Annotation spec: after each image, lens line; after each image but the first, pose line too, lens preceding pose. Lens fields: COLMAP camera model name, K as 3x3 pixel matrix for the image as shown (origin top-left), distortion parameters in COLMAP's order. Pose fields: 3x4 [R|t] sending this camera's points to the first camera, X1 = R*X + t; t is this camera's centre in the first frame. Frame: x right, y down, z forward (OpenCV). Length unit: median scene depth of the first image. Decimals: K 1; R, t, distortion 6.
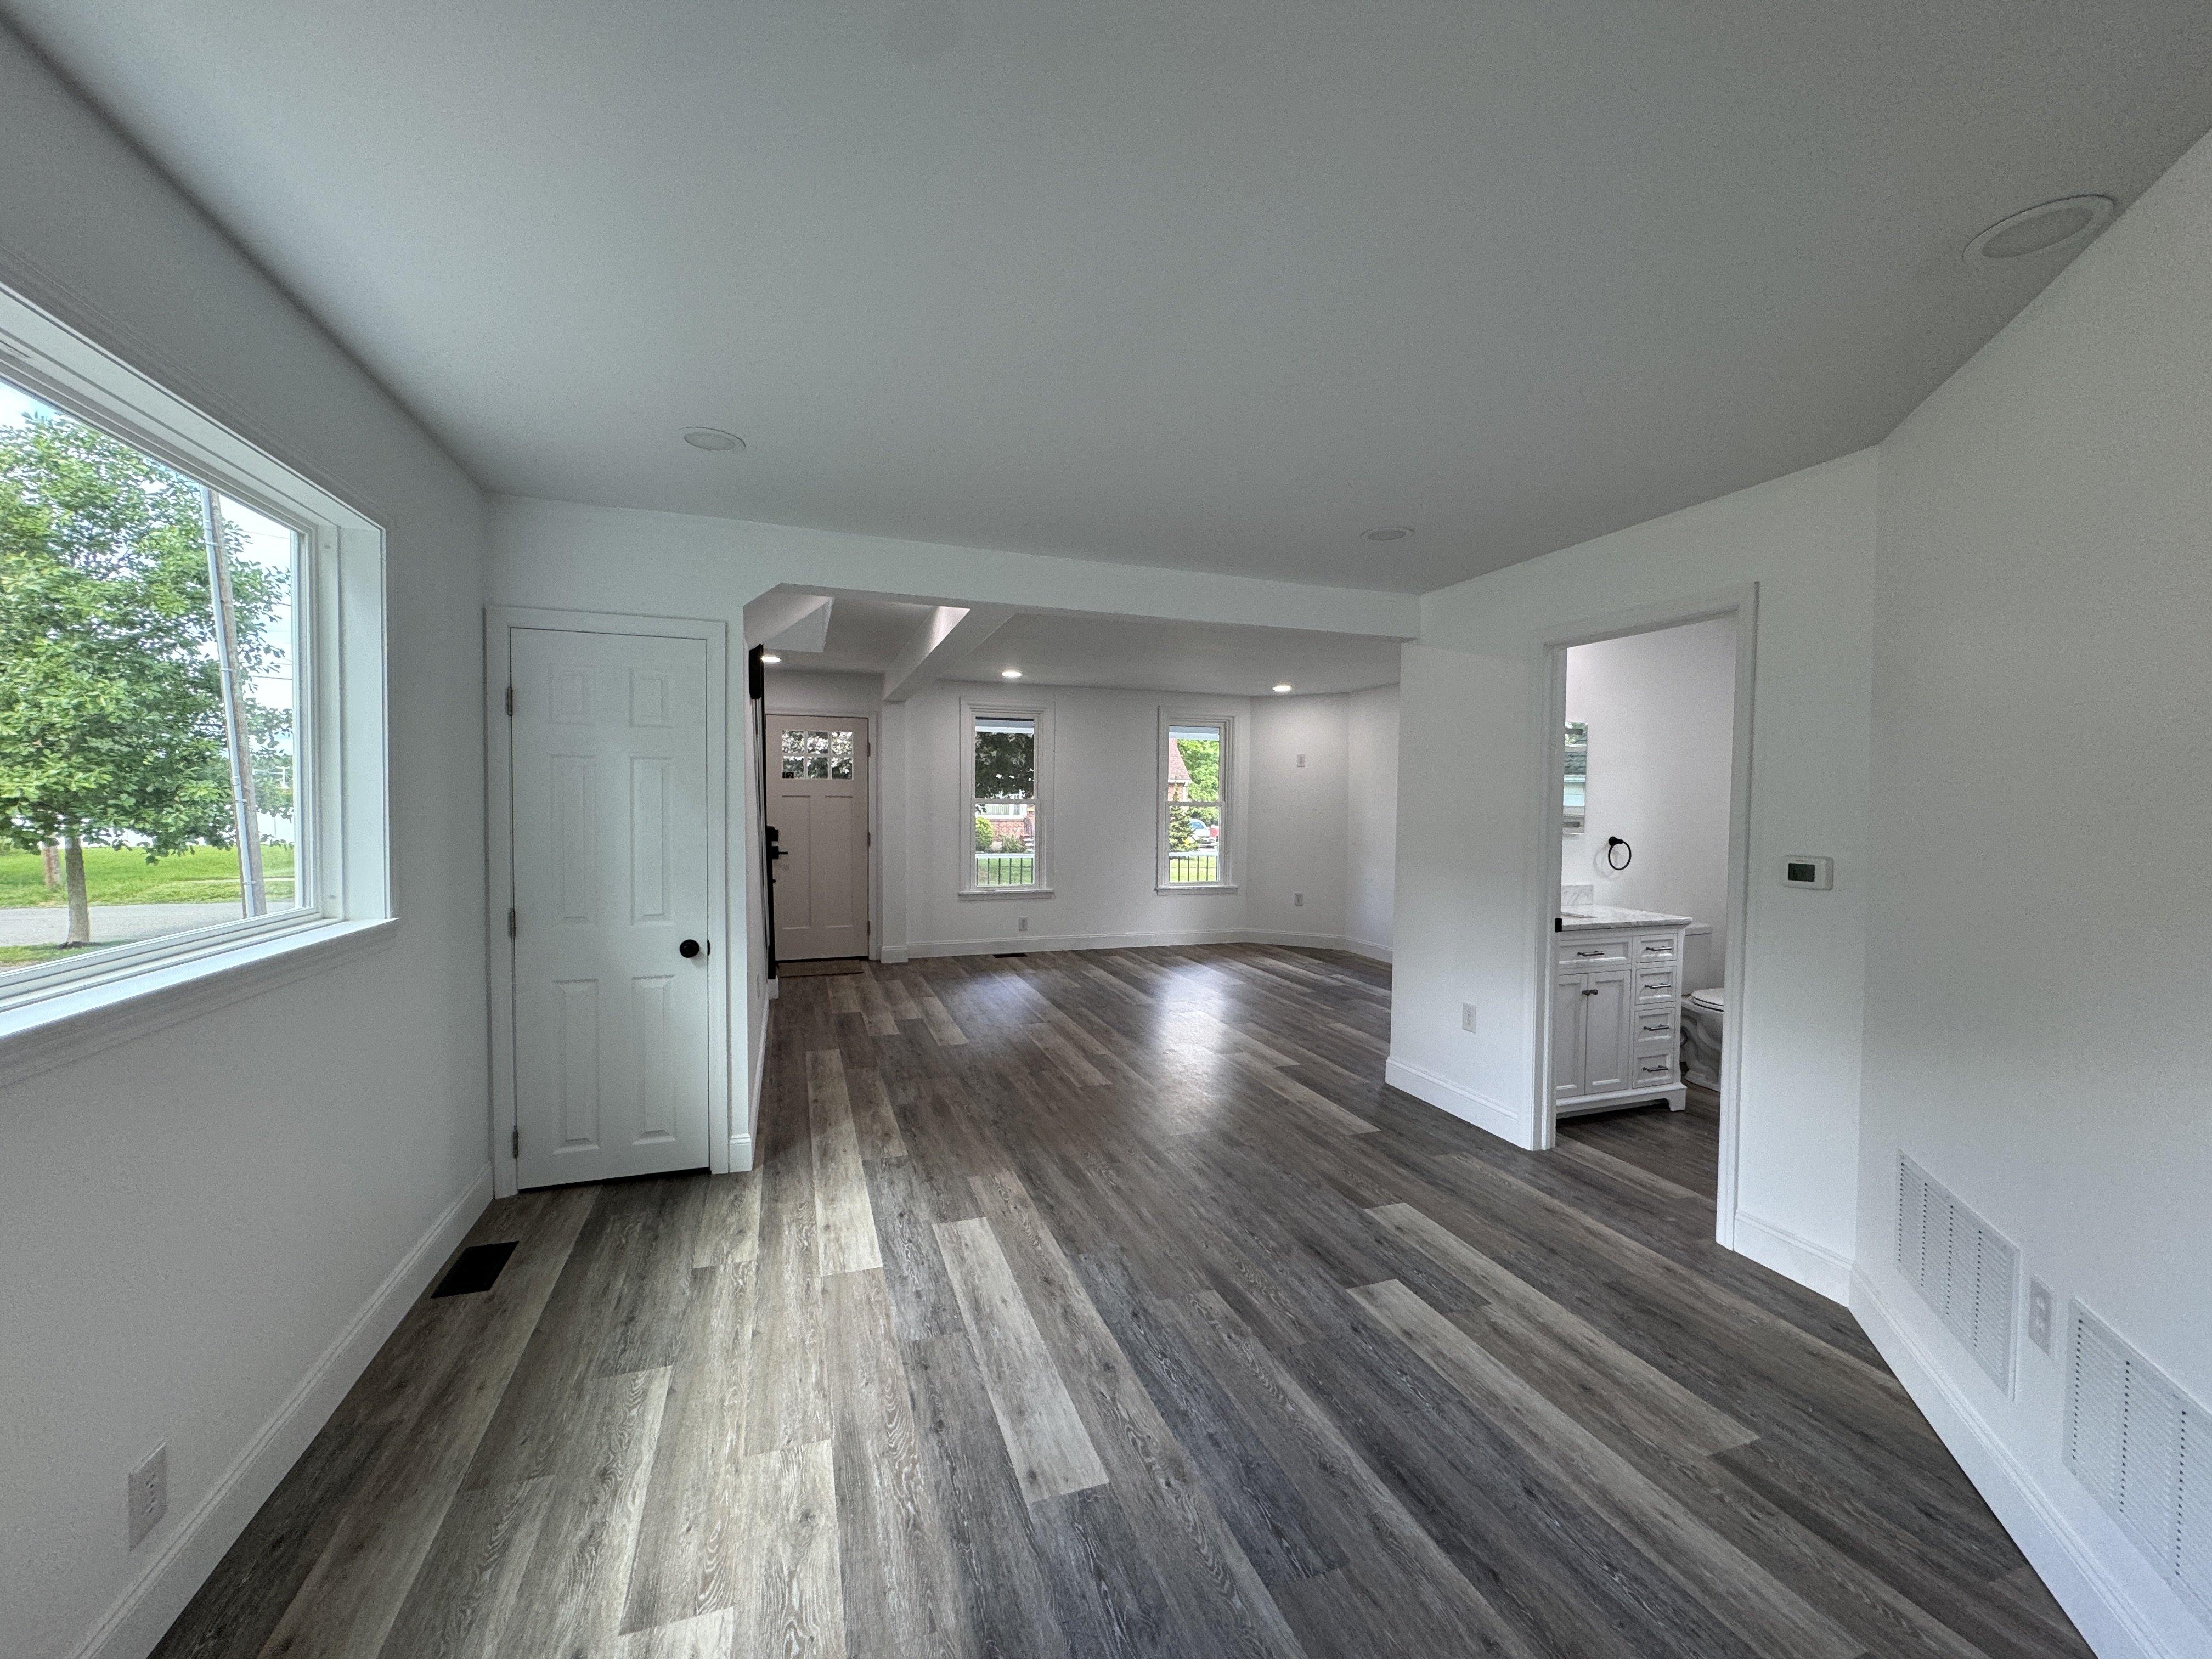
lens RADIAL K [[880.4, 0, 1103.0], [0, 880.4, 833.1], [0, 0, 1]] dist [-0.003253, 0.000580]
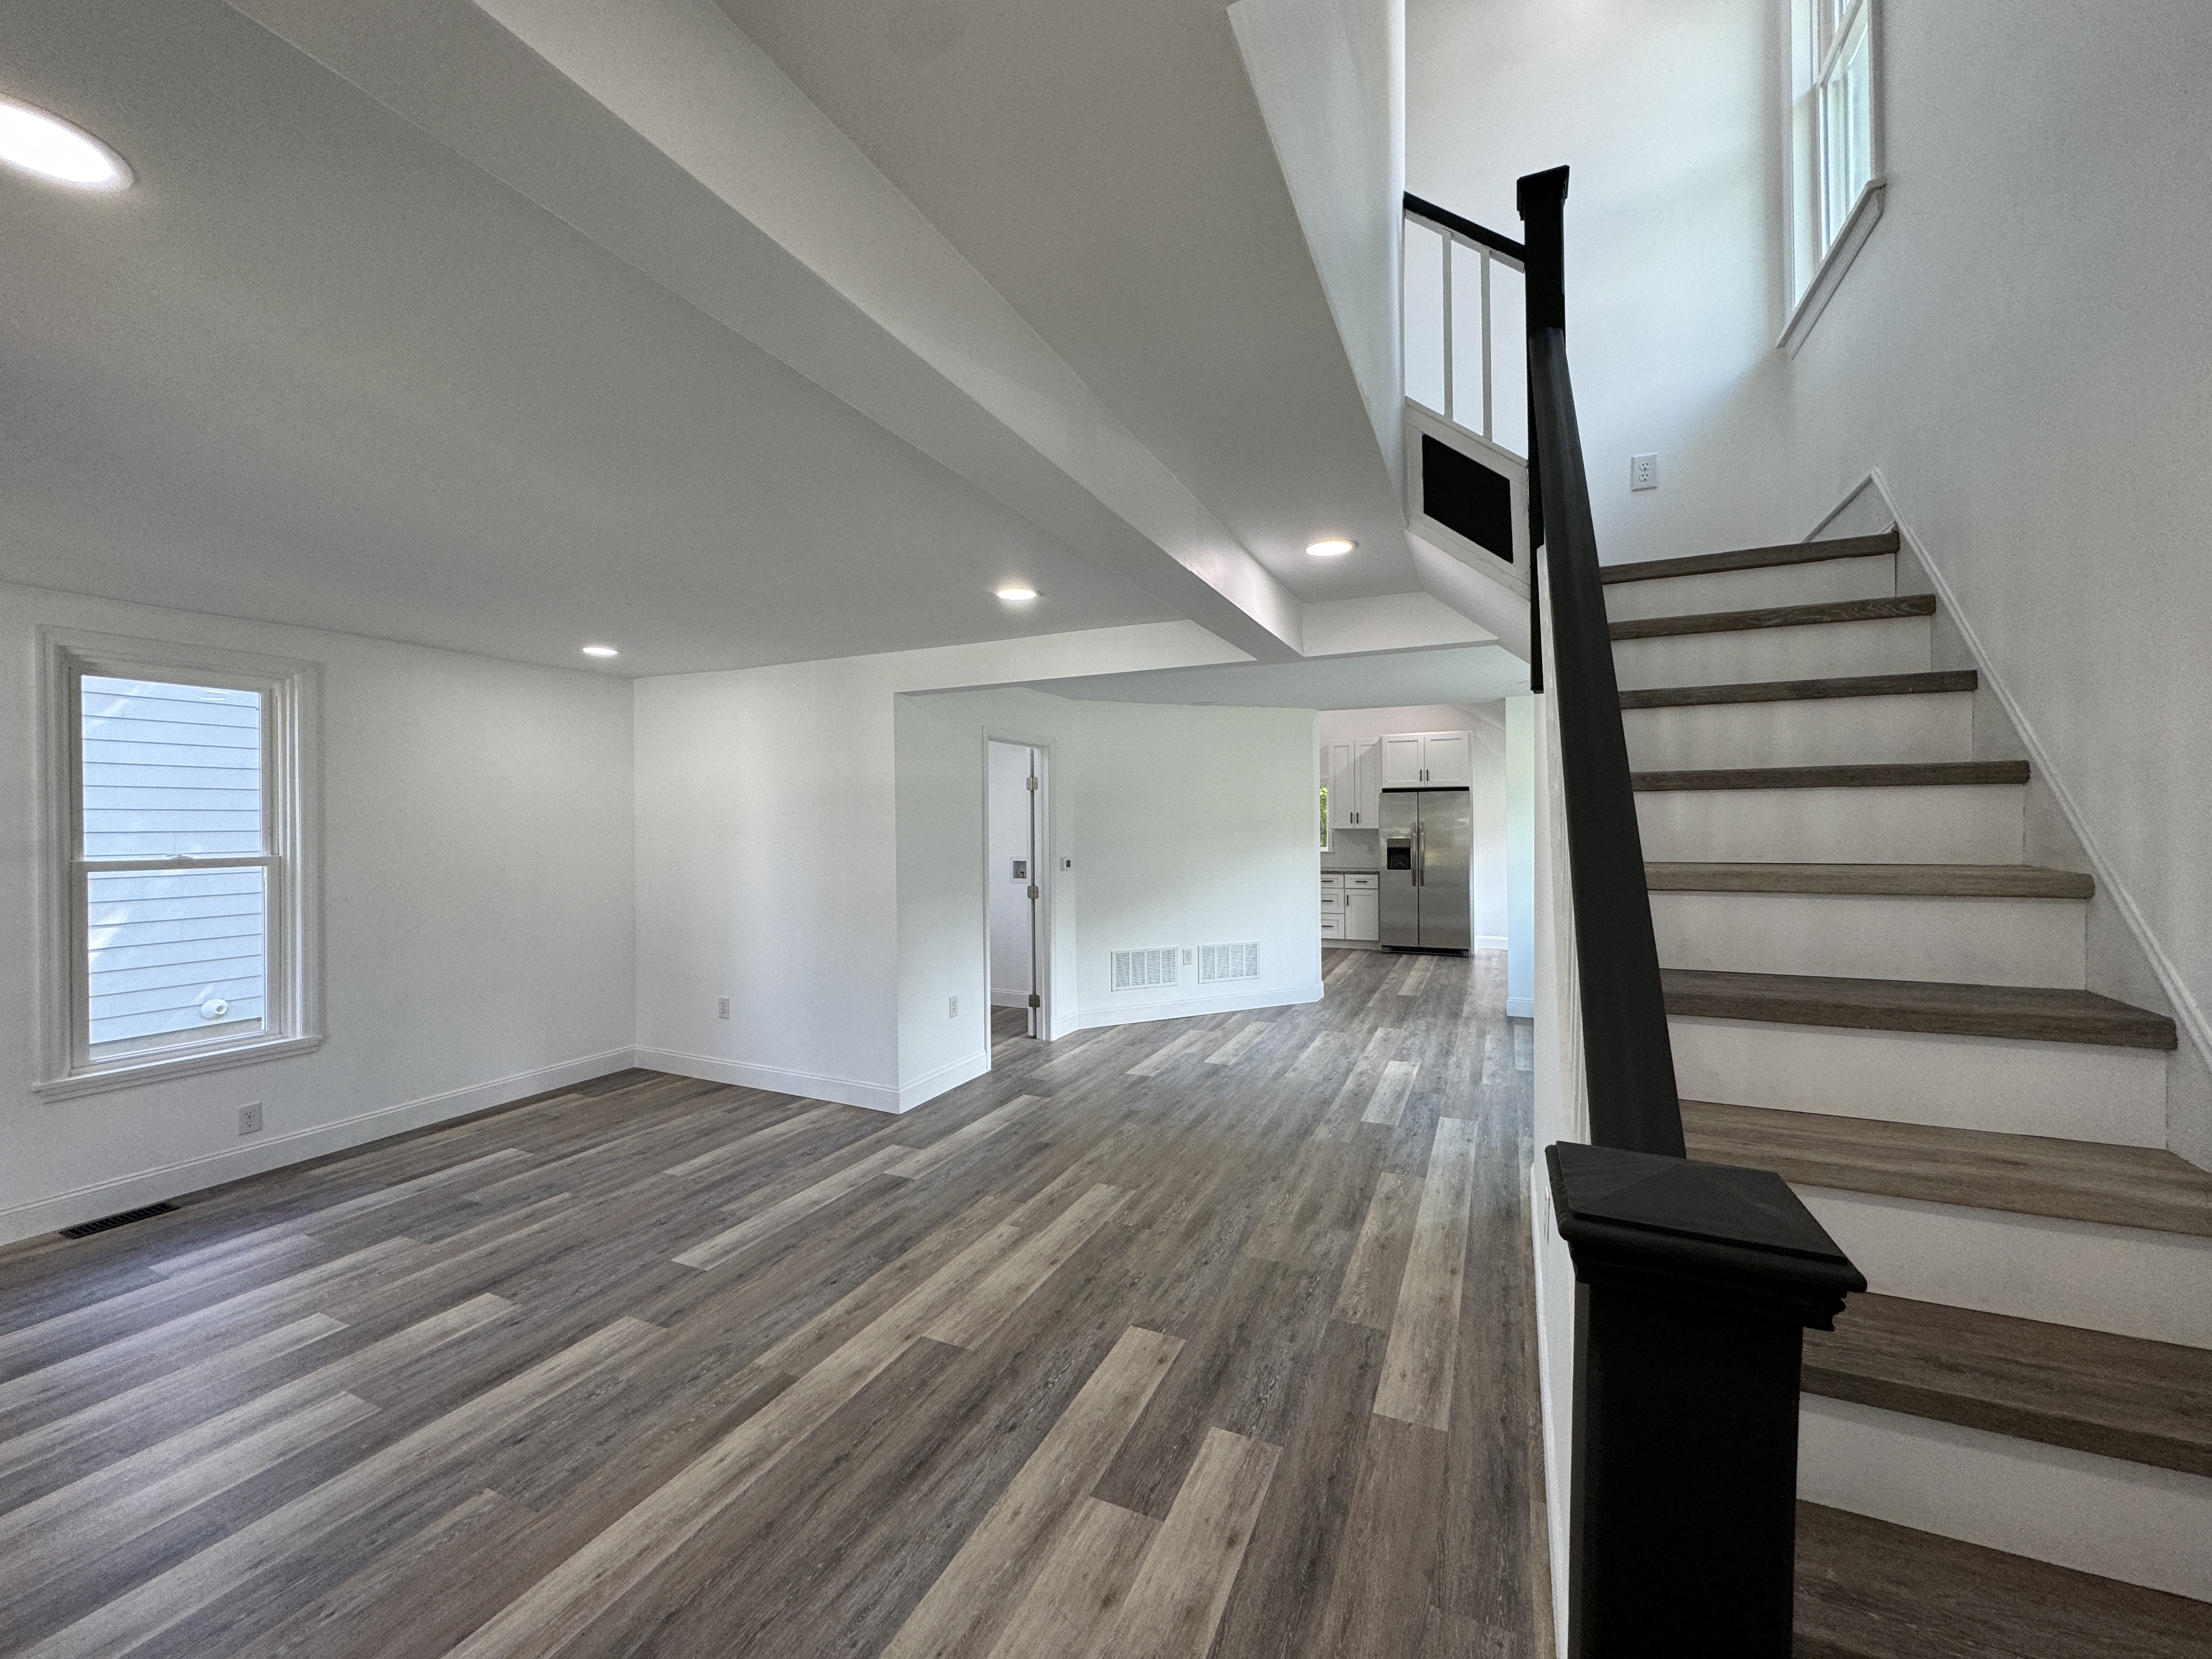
lens RADIAL K [[880.4, 0, 1102.9], [0, 880.4, 829.3], [0, 0, 1]] dist [-0.003253, 0.000580]
pose [[-0.715504, -0.006743, 0.698576, -0.772052], [0.029925, 0.998740, 0.040291, -0.116280], [-0.697967, 0.049733, -0.714401, 2.108680]]
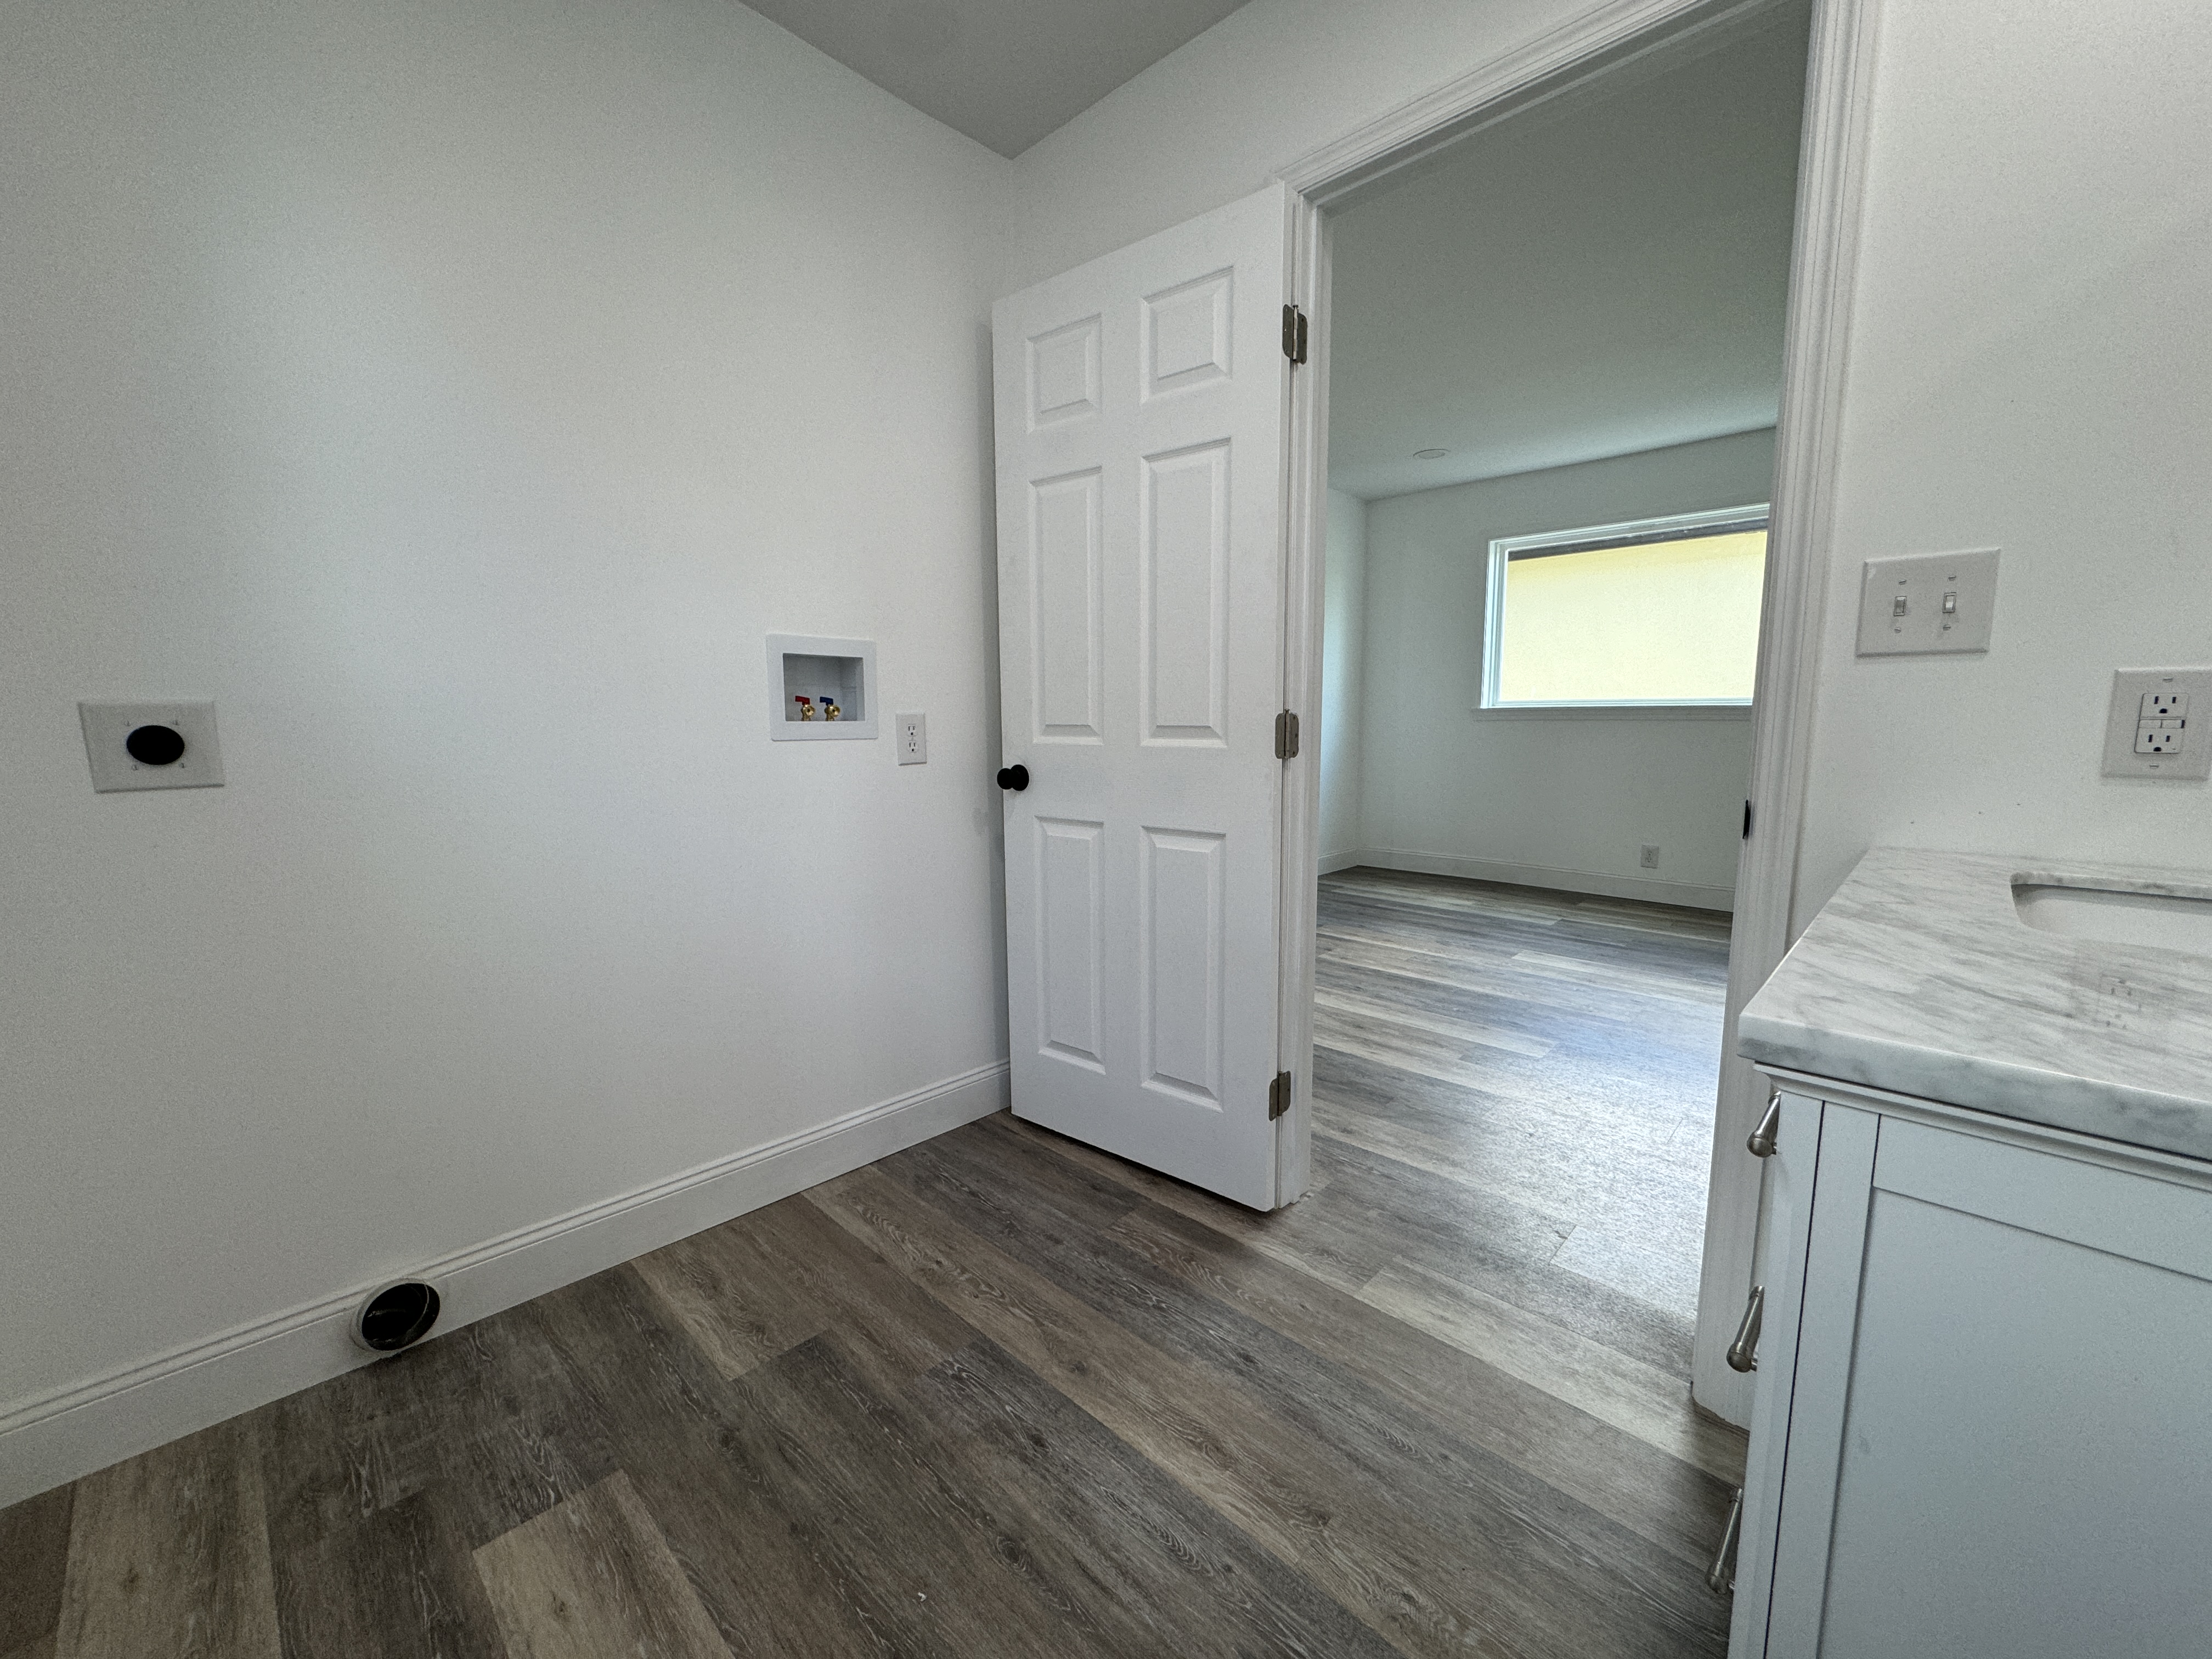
lens RADIAL K [[880.4, 0, 1108.9], [0, 880.4, 828.4], [0, 0, 1]] dist [-0.003253, 0.000580]
pose [[-0.892044, 0.053491, -0.448772, 0.994048], [-0.021492, 0.986827, 0.160344, 0.062085], [0.451437, 0.152679, -0.879144, 1.309110]]
